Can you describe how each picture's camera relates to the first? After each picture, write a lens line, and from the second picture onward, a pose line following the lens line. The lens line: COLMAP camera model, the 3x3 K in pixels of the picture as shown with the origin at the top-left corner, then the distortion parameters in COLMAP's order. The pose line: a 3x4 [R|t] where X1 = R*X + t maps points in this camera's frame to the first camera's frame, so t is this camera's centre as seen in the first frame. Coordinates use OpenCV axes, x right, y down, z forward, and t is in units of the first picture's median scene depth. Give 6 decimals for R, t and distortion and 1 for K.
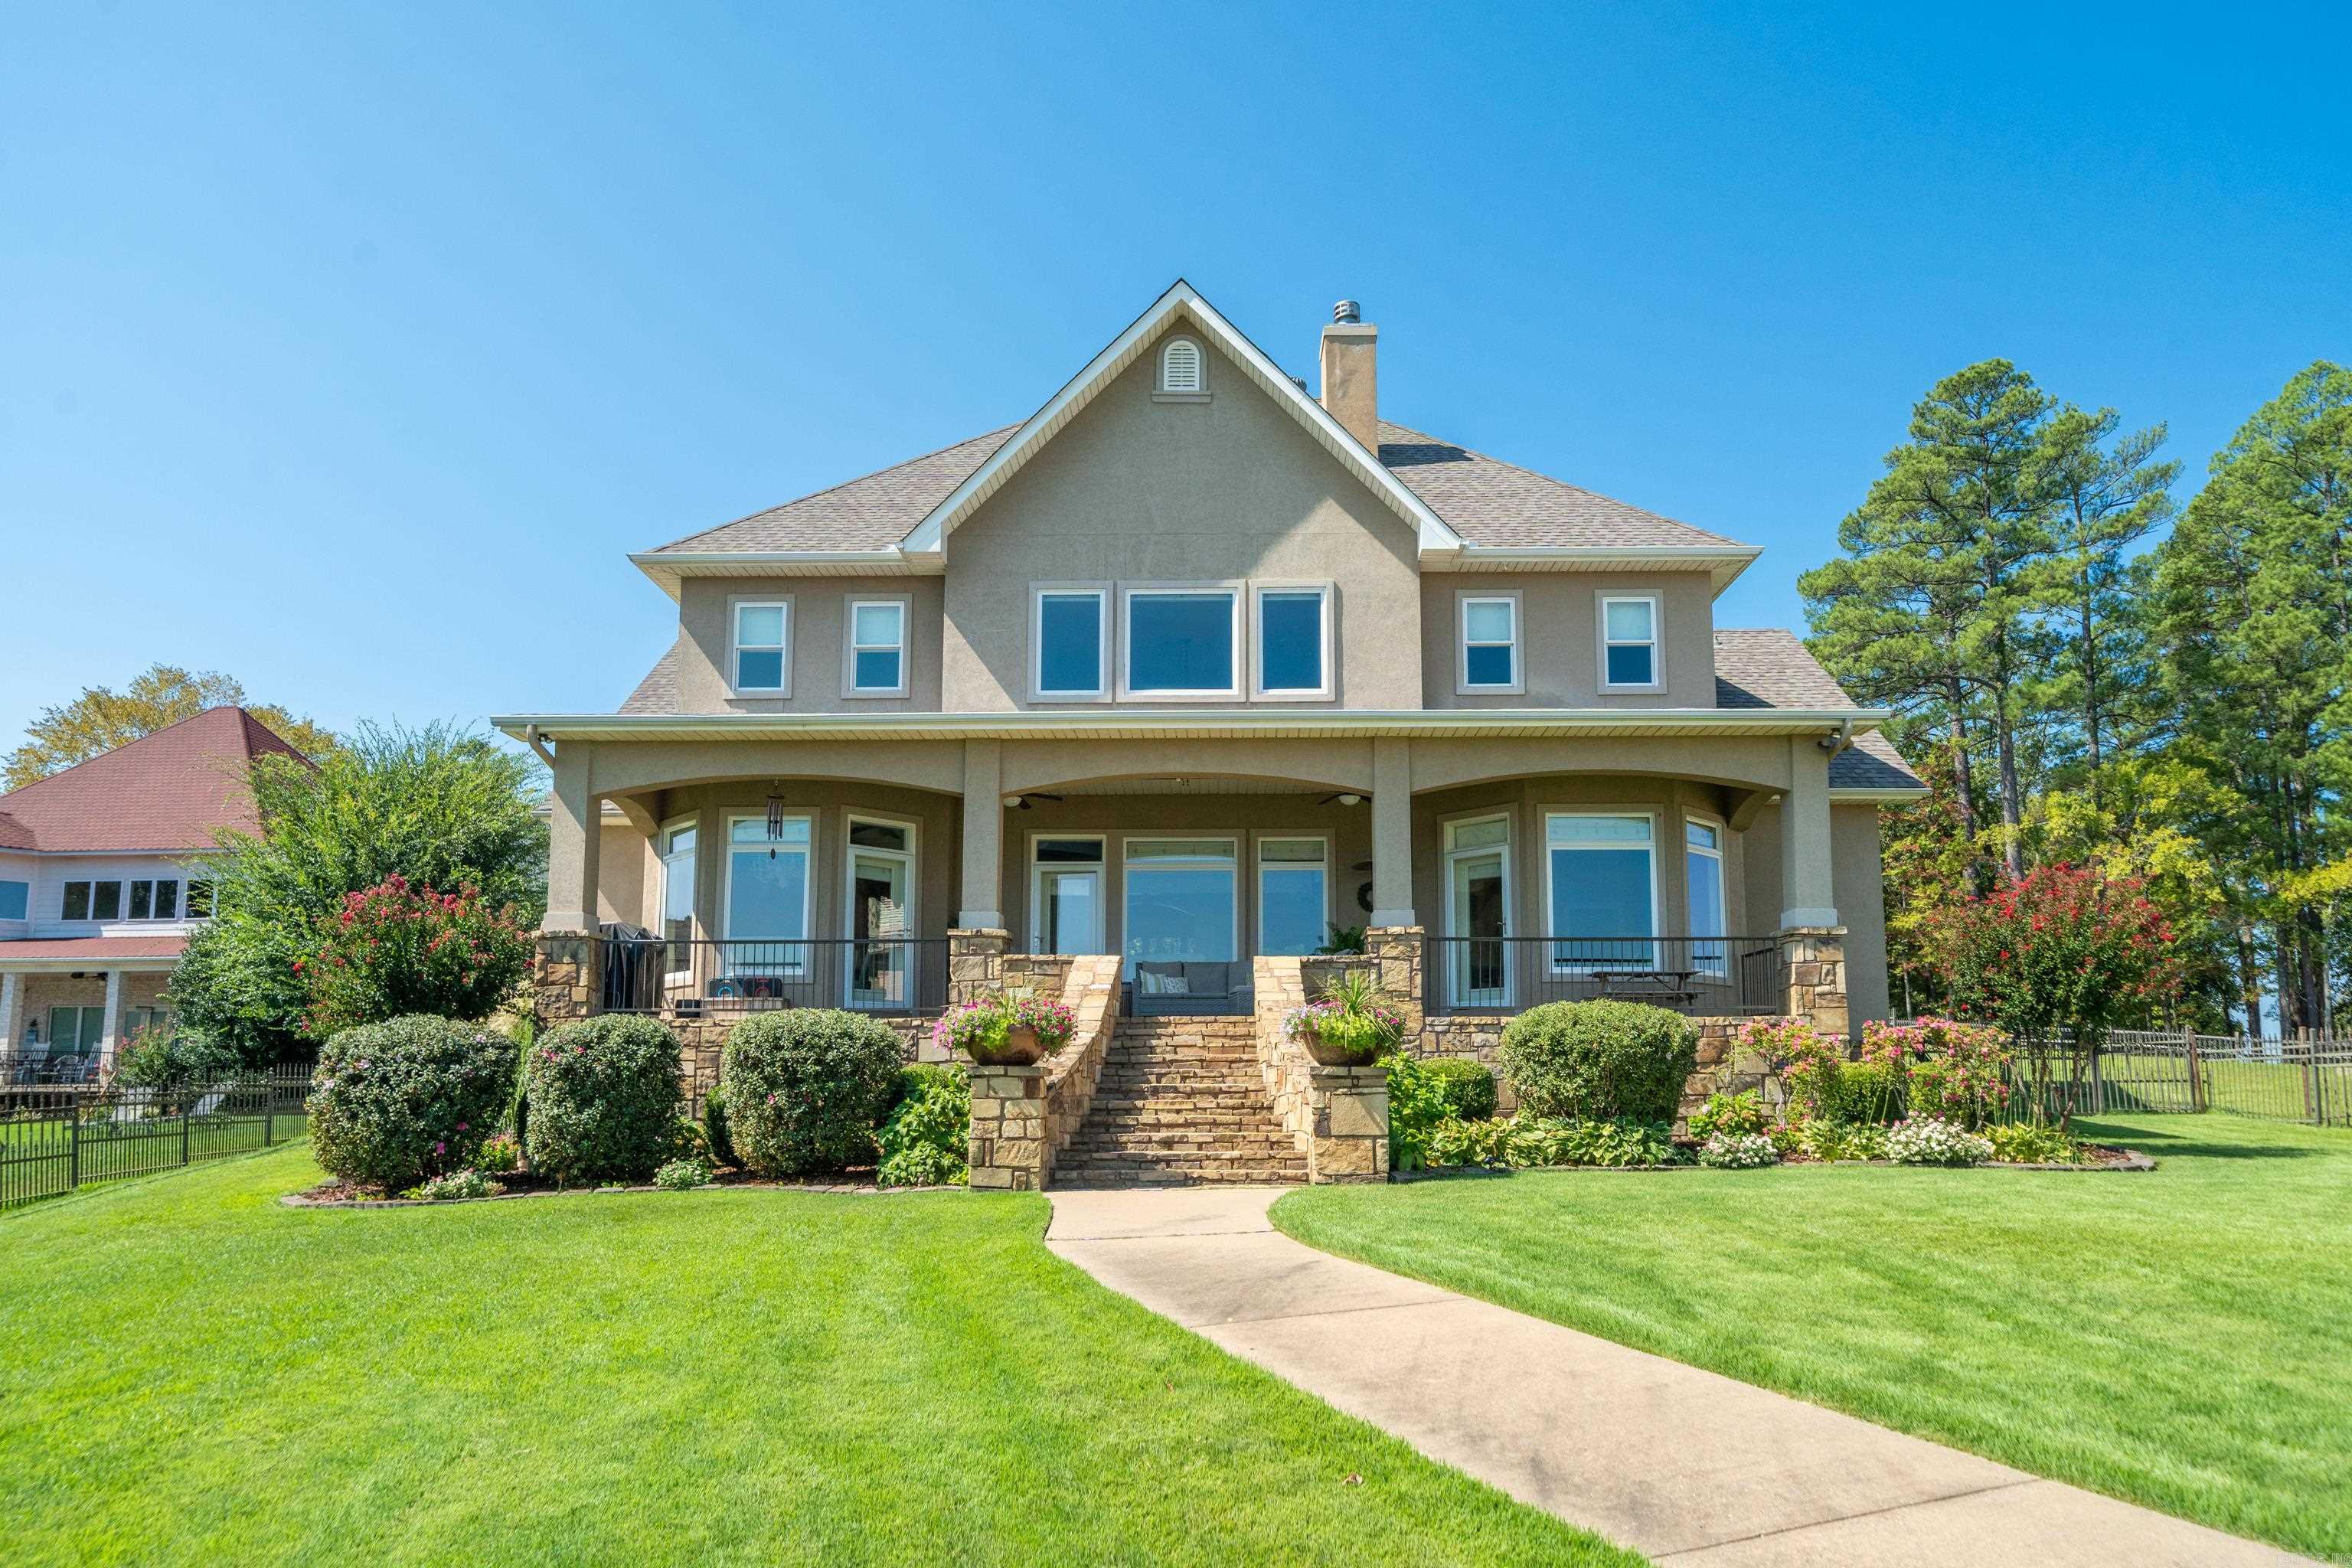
lens RADIAL K [[1418.5, 0, 1178.1], [0, 1418.5, 830.4], [0, 0, 1]] dist [0.005087, -0.001824]
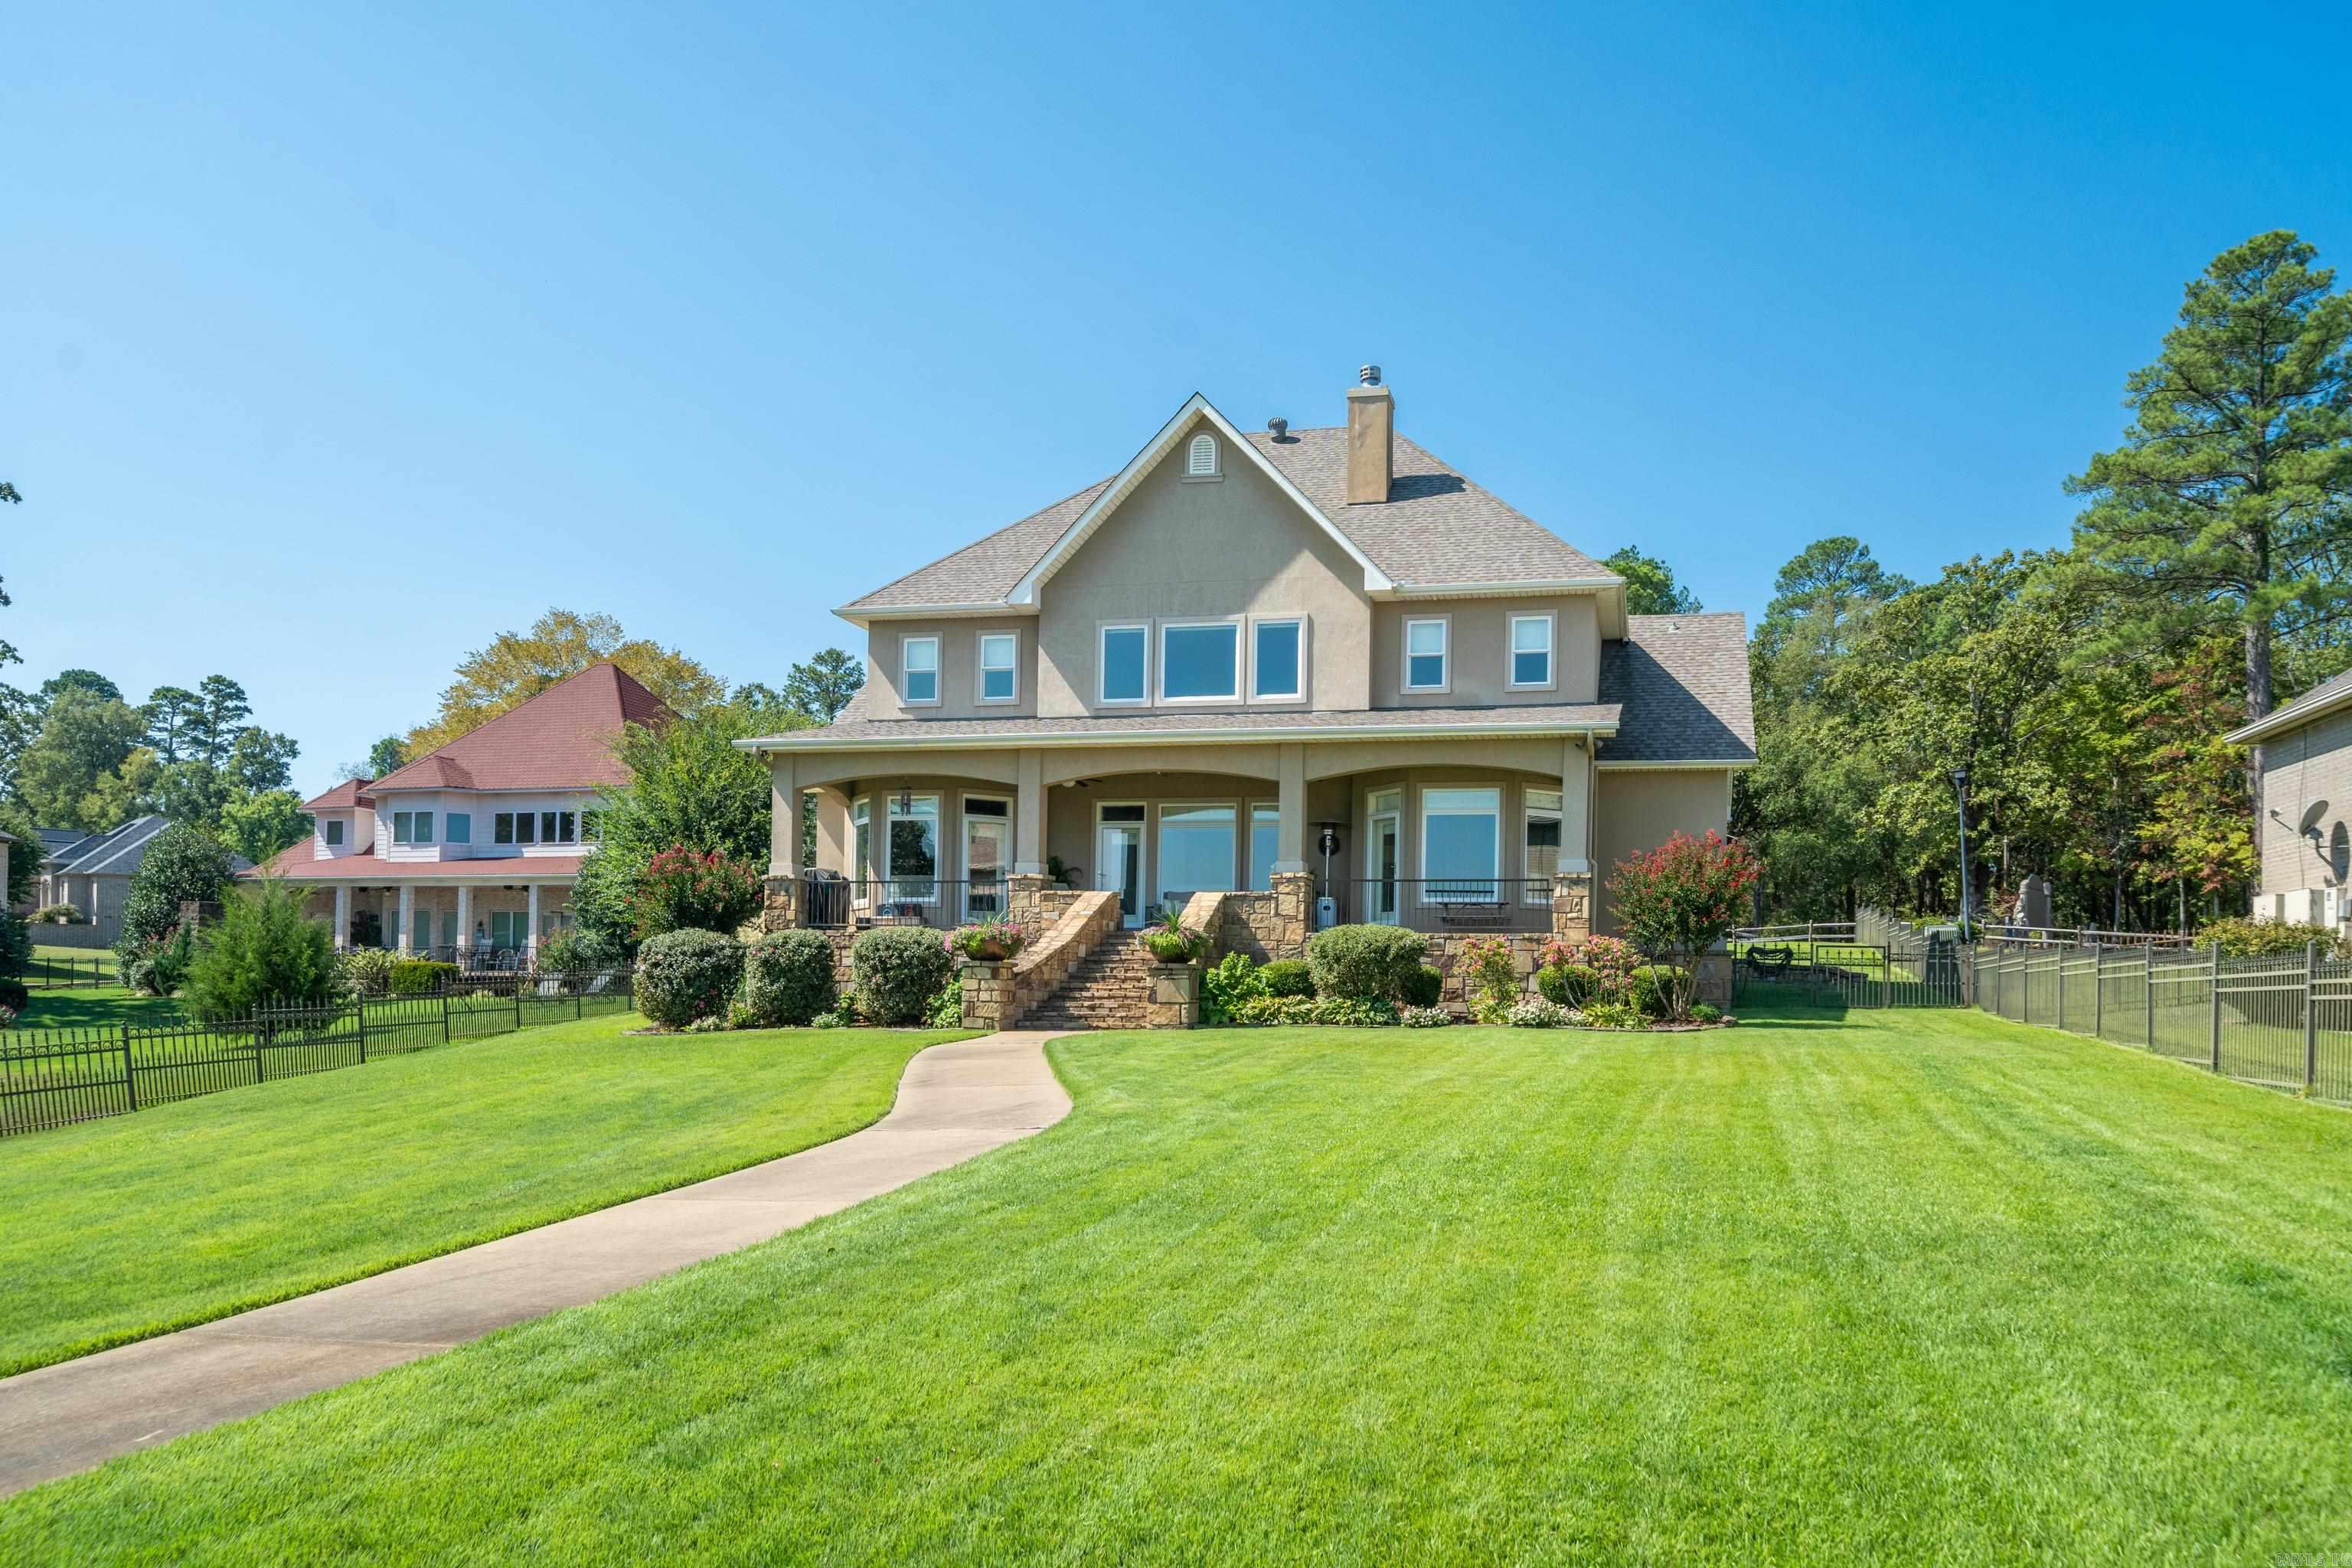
lens RADIAL K [[1616.8, 0, 1303.8], [0, 1616.8, 826.3], [0, 0, 1]] dist [-0.001070, 0.002123]
pose [[0.980748, -0.006477, -0.195169, 0.407678], [0.021304, 0.997033, 0.073970, -0.086506], [0.194111, -0.076704, 0.977976, -0.536977]]
